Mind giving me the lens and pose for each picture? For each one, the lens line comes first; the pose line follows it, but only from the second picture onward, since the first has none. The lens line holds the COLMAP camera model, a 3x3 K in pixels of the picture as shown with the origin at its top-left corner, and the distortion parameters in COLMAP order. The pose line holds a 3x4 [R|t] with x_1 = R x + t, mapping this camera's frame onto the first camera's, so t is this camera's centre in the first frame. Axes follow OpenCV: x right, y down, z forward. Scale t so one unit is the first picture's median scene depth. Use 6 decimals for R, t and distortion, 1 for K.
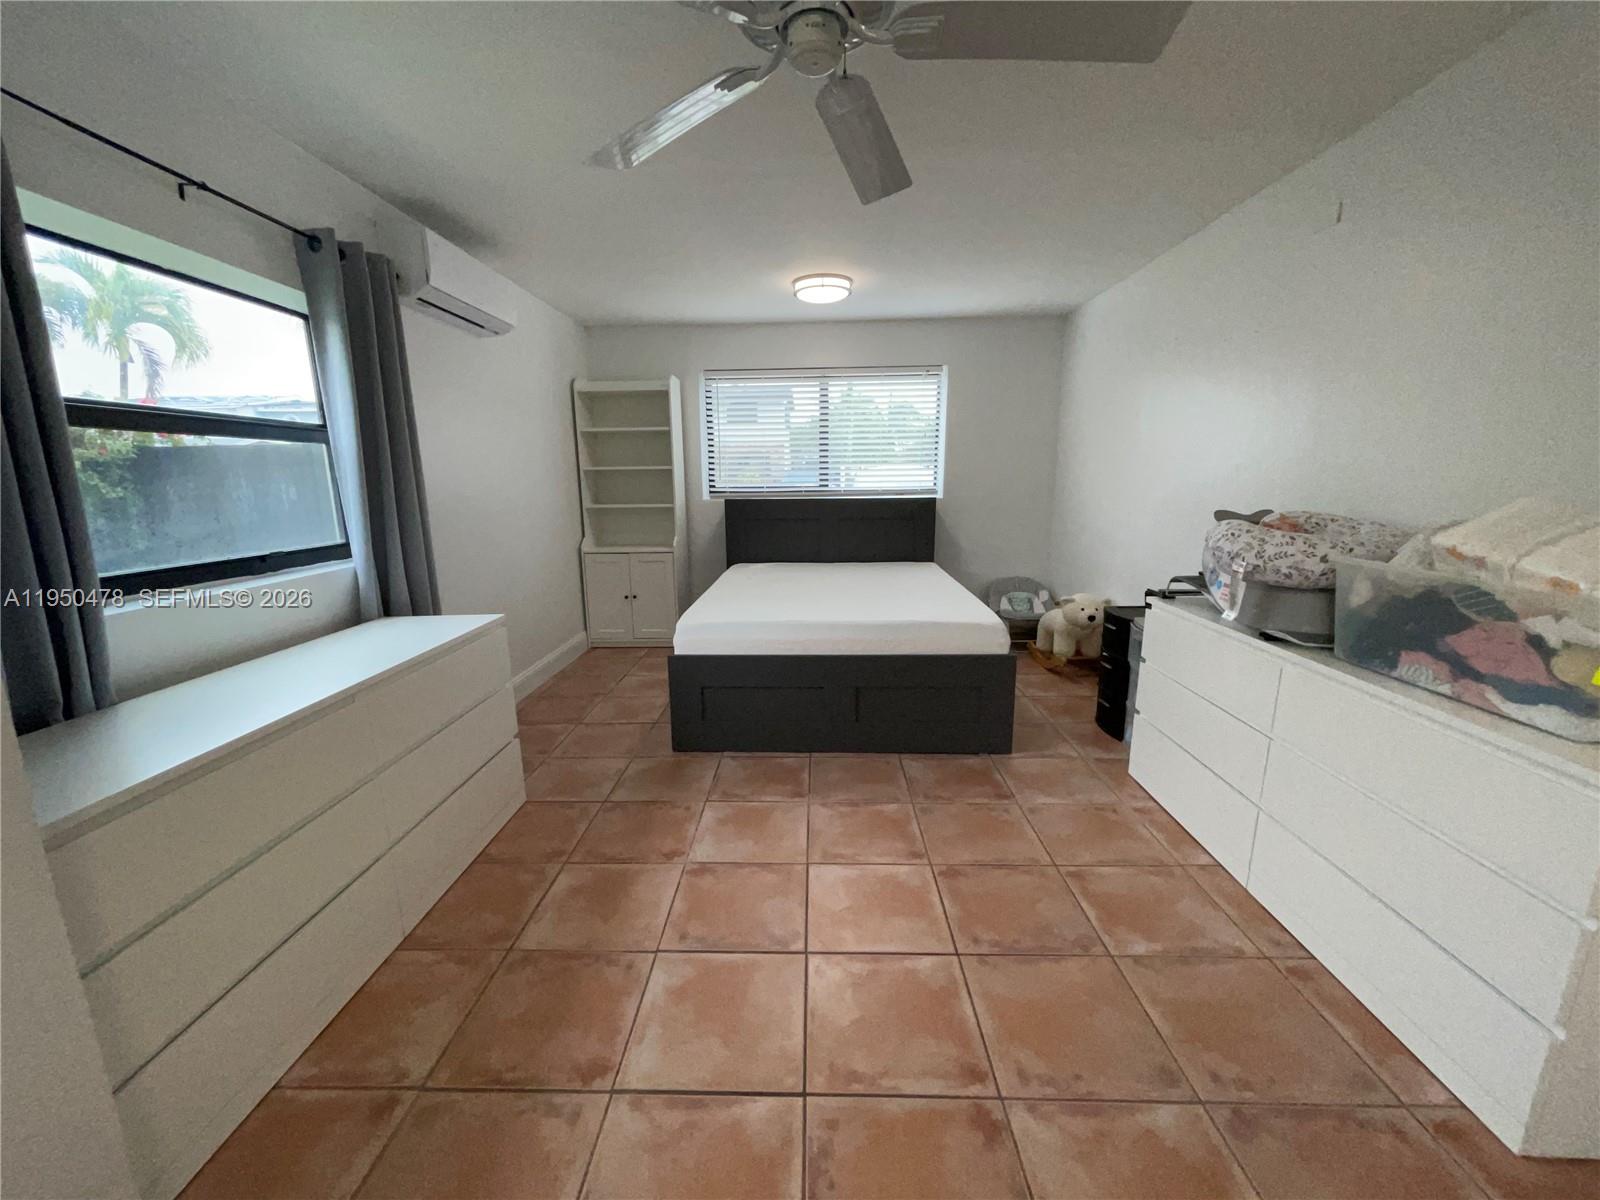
lens RADIAL K [[652.8, 0, 799.4], [0, 652.8, 596.9], [0, 0, 1]] dist [0.000908, 0.000071]
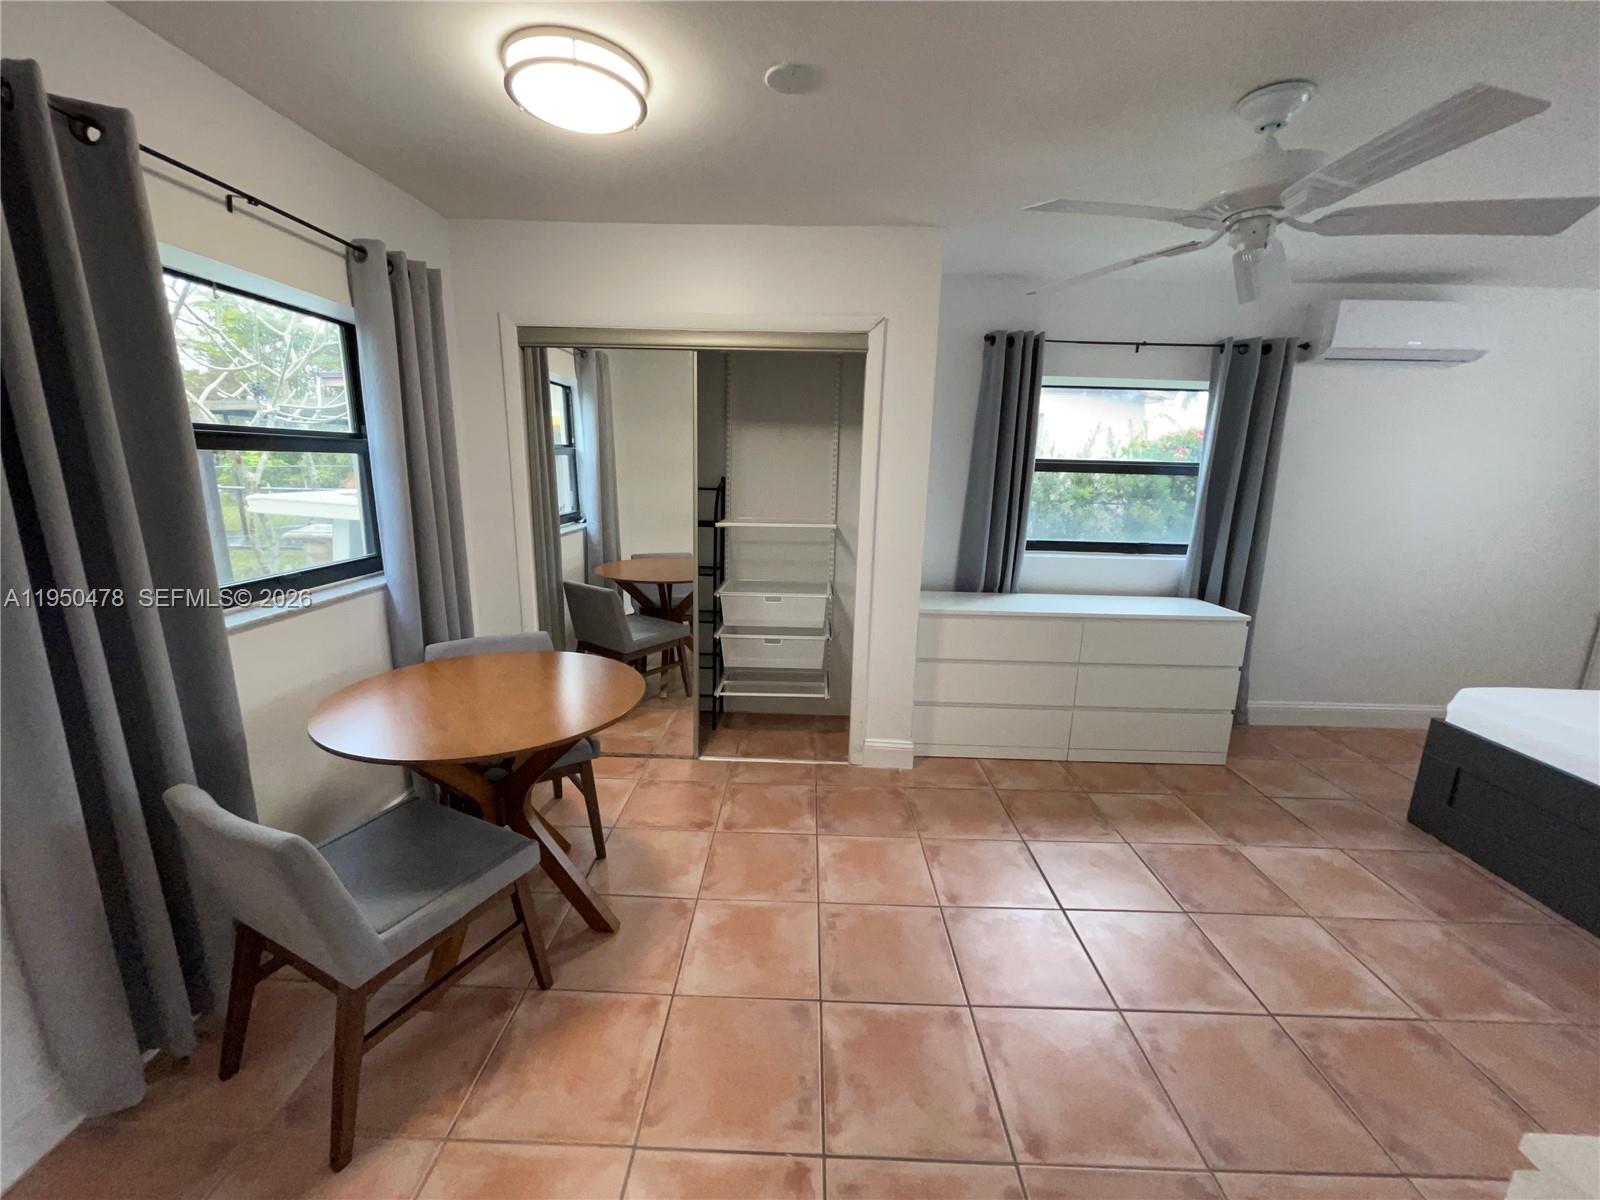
lens RADIAL K [[652.8, 0, 799.5], [0, 652.8, 606.3], [0, 0, 1]] dist [0.000908, 0.000071]
pose [[0.010821, 0.227395, -0.973743, 0.842078], [-0.208649, 0.952878, 0.220203, -0.098105], [0.977931, 0.200788, 0.057757, 0.078440]]
